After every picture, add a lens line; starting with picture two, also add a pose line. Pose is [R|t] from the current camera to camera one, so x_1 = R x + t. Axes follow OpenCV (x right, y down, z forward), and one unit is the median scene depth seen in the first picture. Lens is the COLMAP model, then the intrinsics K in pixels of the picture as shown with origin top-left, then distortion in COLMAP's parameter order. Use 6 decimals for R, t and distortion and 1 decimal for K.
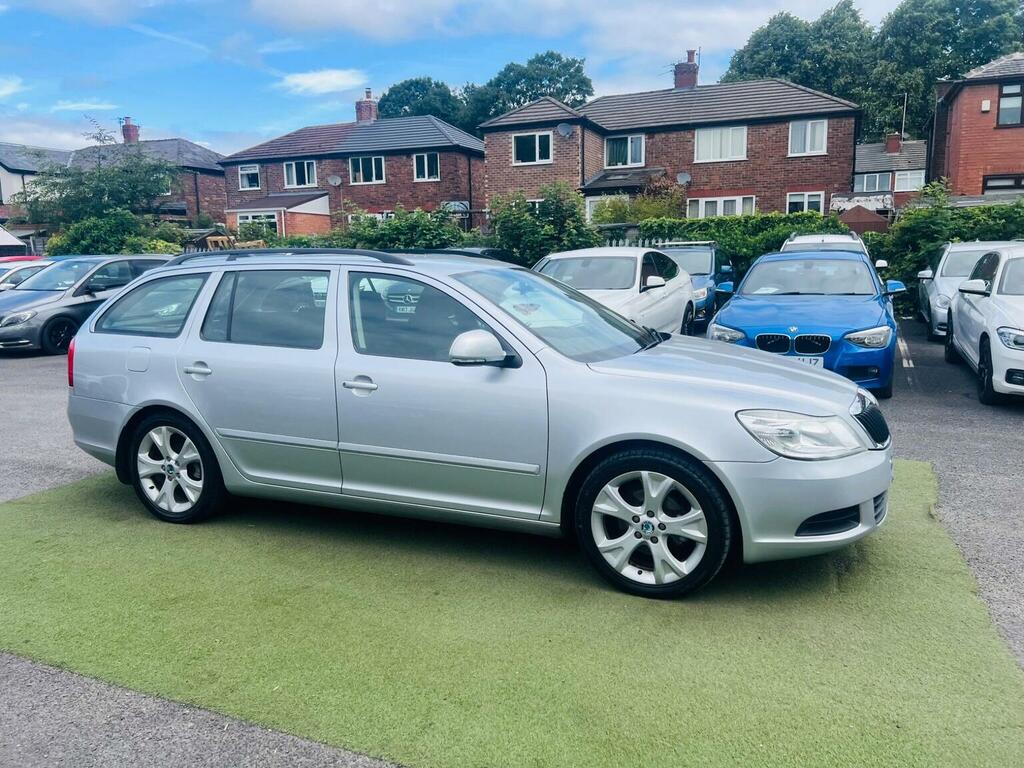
lens RADIAL K [[775.2, 0, 507.1], [0, 775.2, 385.7], [0, 0, 1]] dist [0.055316, -0.062806]
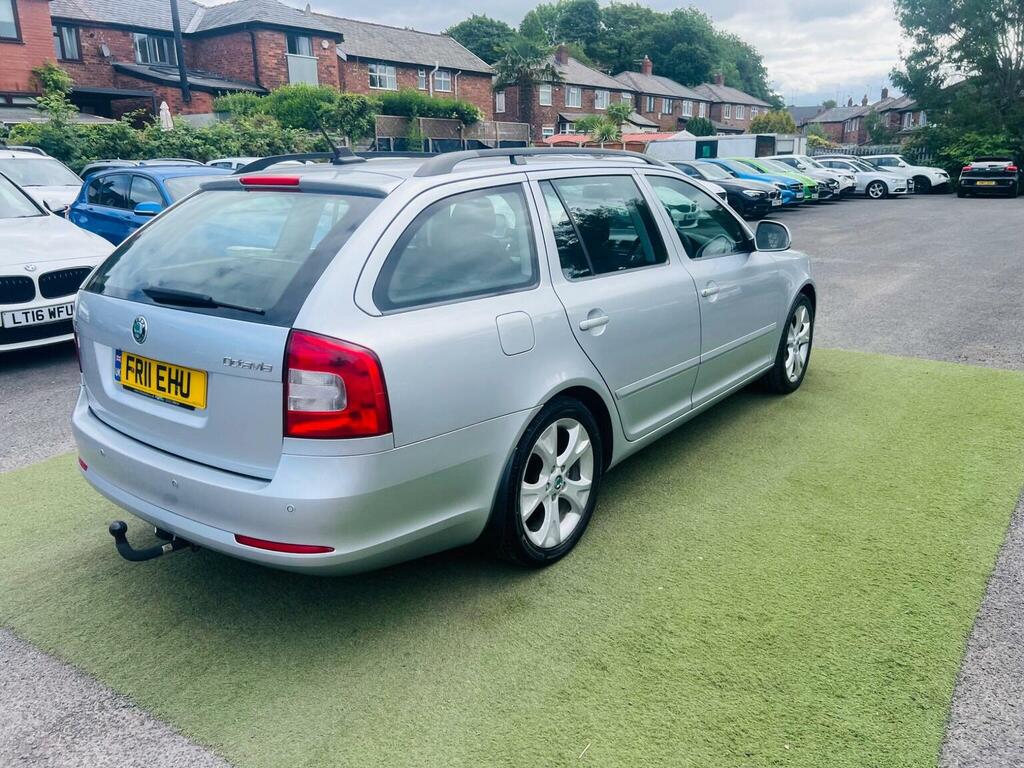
lens RADIAL K [[775.2, 0, 507.1], [0, 775.2, 385.7], [0, 0, 1]] dist [0.055316, -0.062806]
pose [[0.233805, -0.256192, 0.937924, -0.257534], [0.170002, 0.960572, 0.220000, -0.031243], [-0.957306, 0.108012, 0.268140, 0.210652]]
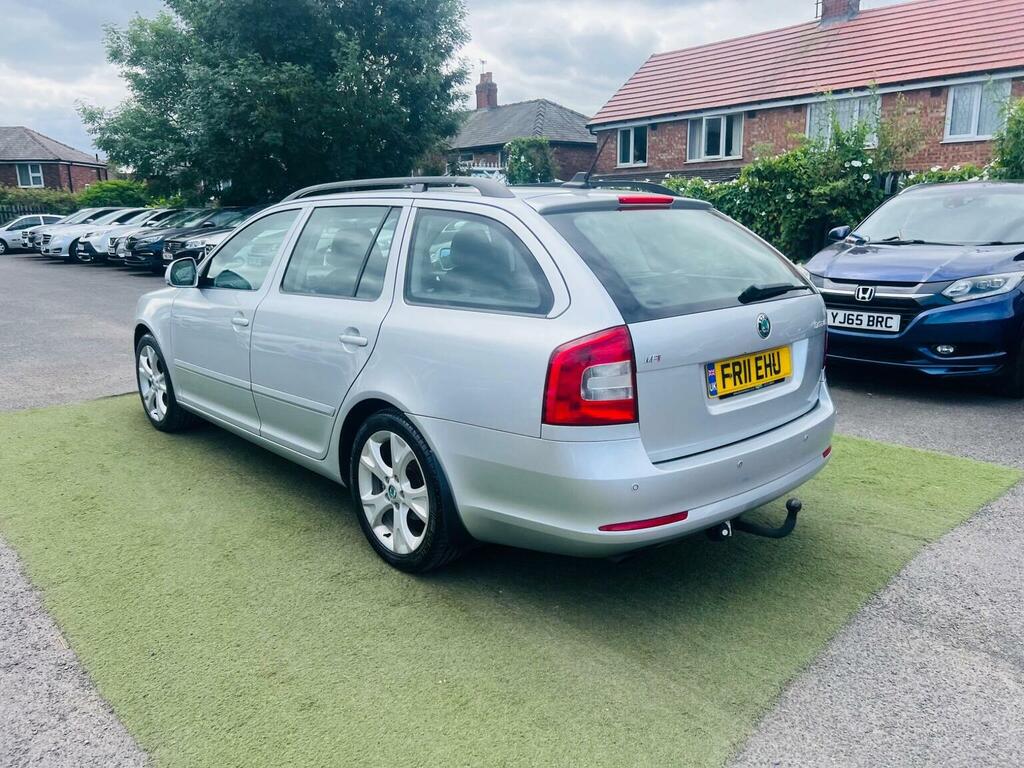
lens RADIAL K [[775.2, 0, 507.1], [0, 775.2, 385.7], [0, 0, 1]] dist [0.055316, -0.062806]
pose [[-0.924746, -0.058215, 0.376106, -0.151205], [0.081355, 0.935153, 0.344776, -0.068048], [-0.371788, 0.349429, -0.860043, 0.467114]]
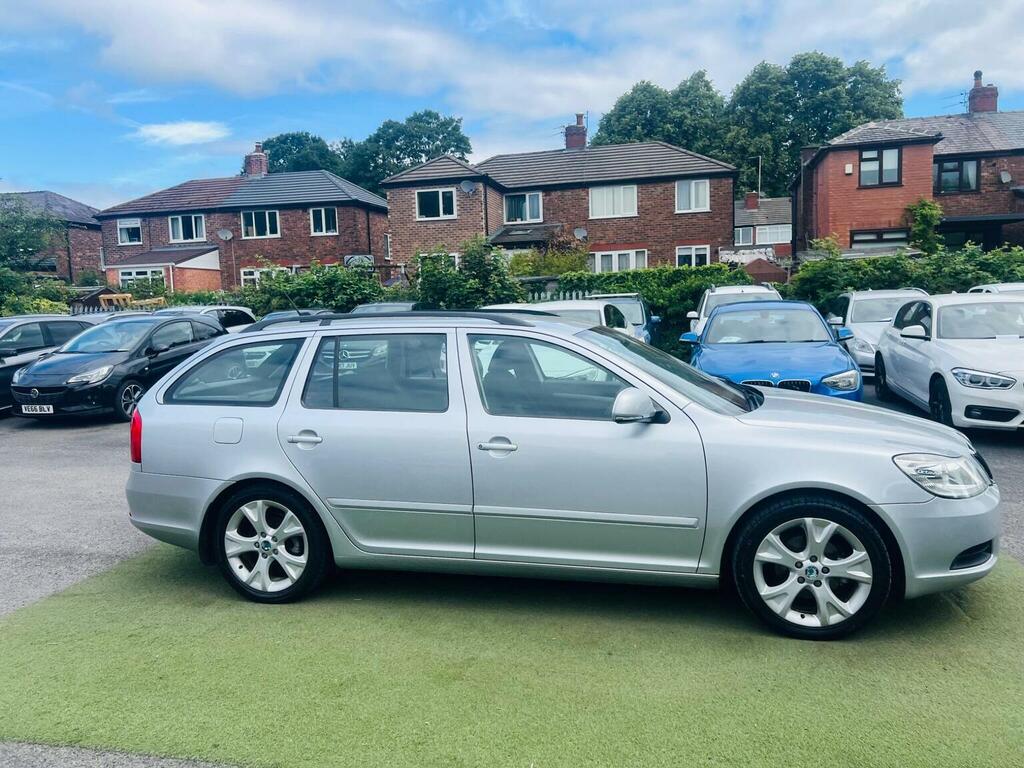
lens RADIAL K [[775.2, 0, 507.1], [0, 775.2, 385.7], [0, 0, 1]] dist [0.055316, -0.062806]
pose [[0.986070, -0.033352, 0.162950, -0.071714], [0.043744, 0.997202, -0.060611, -0.003982], [-0.160472, 0.066895, 0.984771, 0.002833]]
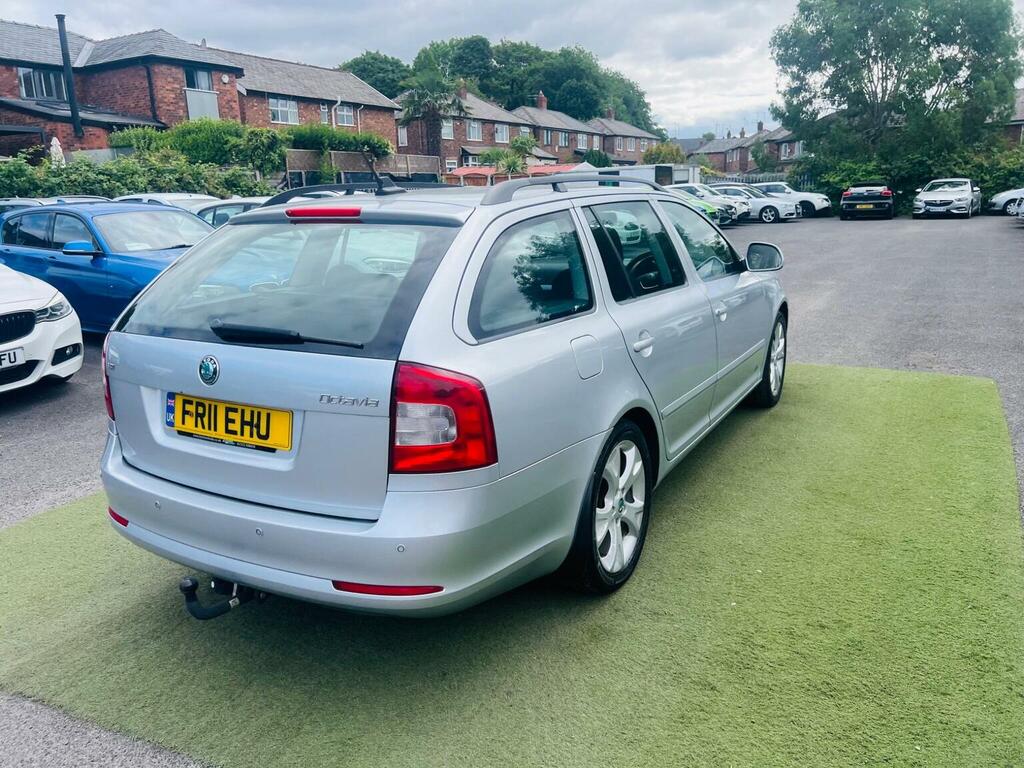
lens RADIAL K [[773.7, 0, 506.1], [0, 773.7, 379.2], [0, 0, 1]] dist [0.057997, -0.064825]
pose [[0.103934, -0.220848, 0.969755, -0.261726], [0.191399, 0.961252, 0.198398, -0.036320], [-0.975994, 0.164990, 0.142176, 0.242554]]
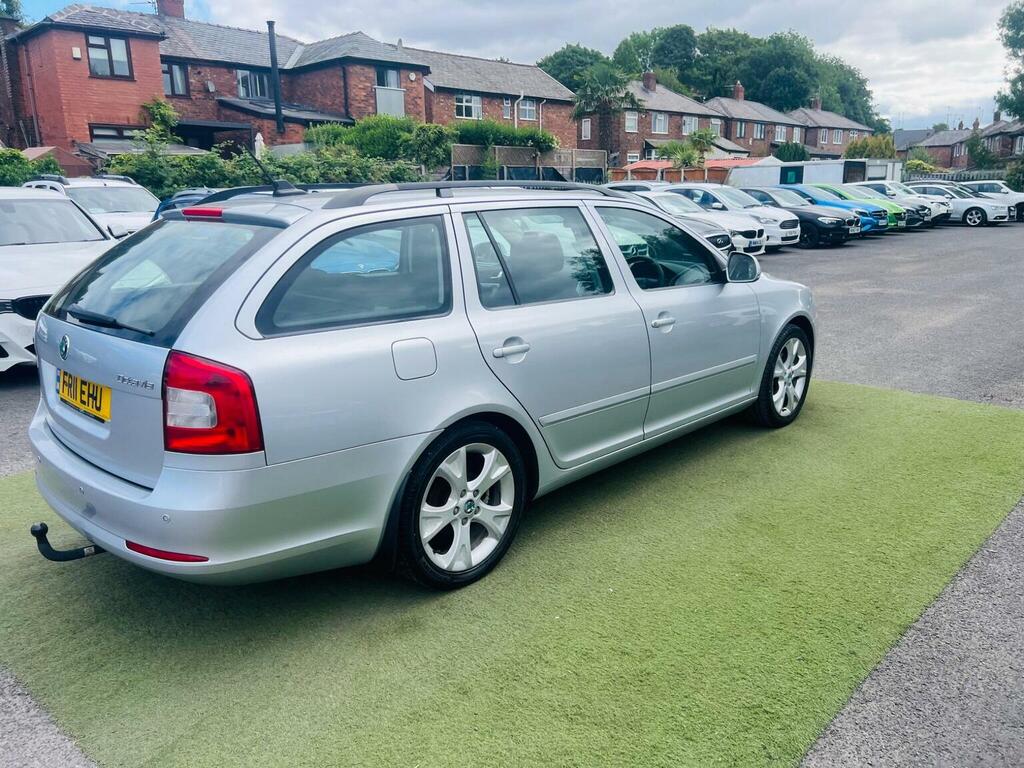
lens RADIAL K [[775.2, 0, 507.1], [0, 775.2, 385.7], [0, 0, 1]] dist [0.055316, -0.062806]
pose [[0.350073, -0.218604, 0.910857, -0.249471], [0.163246, 0.971745, 0.170476, -0.025932], [-0.922388, 0.089015, 0.375868, 0.173964]]
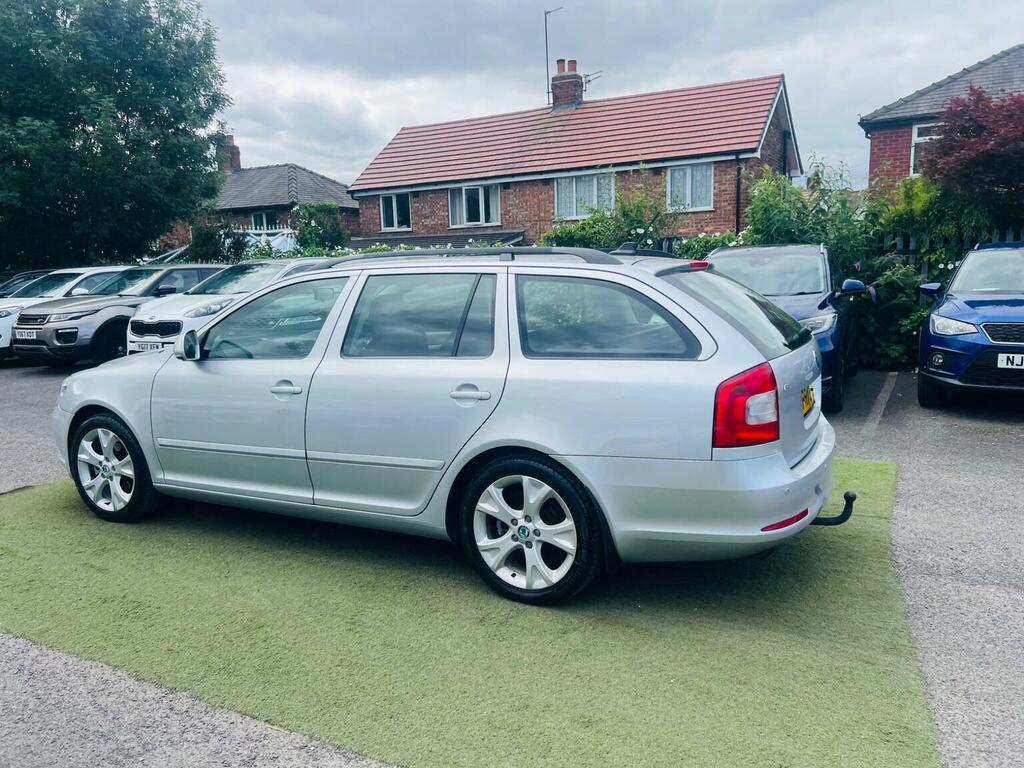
lens RADIAL K [[774.6, 0, 509.3], [0, 774.6, 376.0], [0, 0, 1]] dist [0.061425, -0.071190]
pose [[-0.998738, 0.038093, 0.032743, -0.067007], [0.045848, 0.957607, 0.284406, -0.077968], [-0.020521, 0.285548, -0.958145, 0.505274]]
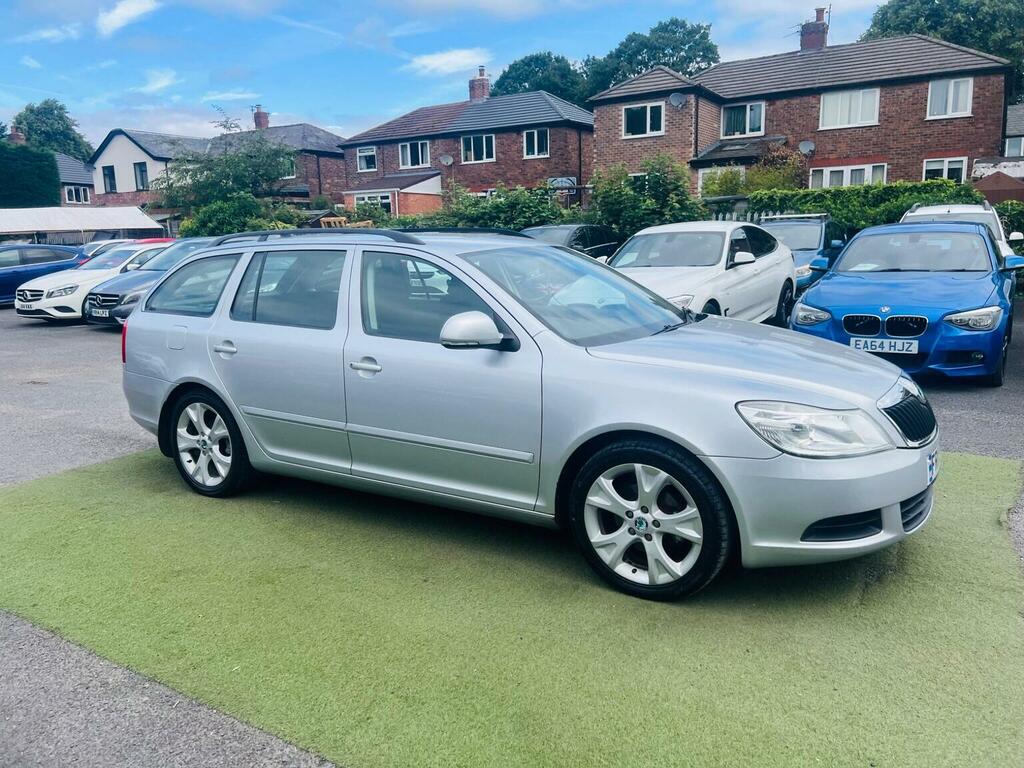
lens RADIAL K [[775.2, 0, 507.1], [0, 775.2, 385.7], [0, 0, 1]] dist [0.055316, -0.062806]
pose [[0.987932, 0.018329, -0.153802, 0.030214], [-0.014021, 0.999480, 0.029047, -0.001560], [0.154255, -0.026540, 0.987675, 0.010746]]
